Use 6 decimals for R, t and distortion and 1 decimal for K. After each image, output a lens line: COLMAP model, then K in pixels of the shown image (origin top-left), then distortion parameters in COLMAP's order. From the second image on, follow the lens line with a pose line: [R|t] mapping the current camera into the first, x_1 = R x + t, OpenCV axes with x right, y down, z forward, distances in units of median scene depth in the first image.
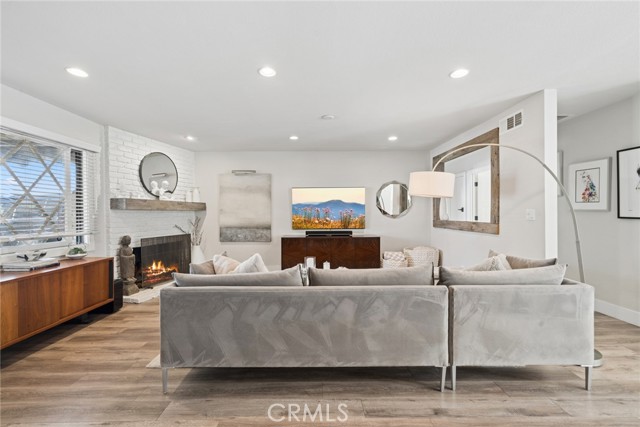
lens RADIAL K [[252.4, 0, 320.0], [0, 252.4, 213.5], [0, 0, 1]] dist [-0.000893, -0.000043]
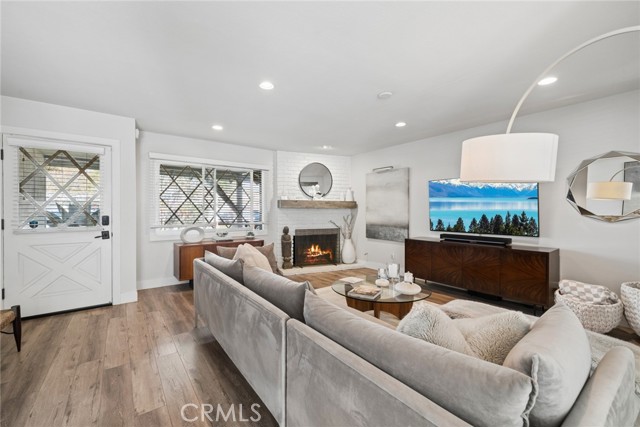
lens RADIAL K [[252.4, 0, 320.0], [0, 252.4, 213.5], [0, 0, 1]] dist [-0.000893, -0.000043]
pose [[0.627543, 0.014319, -0.778450, 0.333944], [-0.006975, 0.999894, 0.012770, -0.002263], [0.778550, -0.002584, 0.627577, 0.200651]]
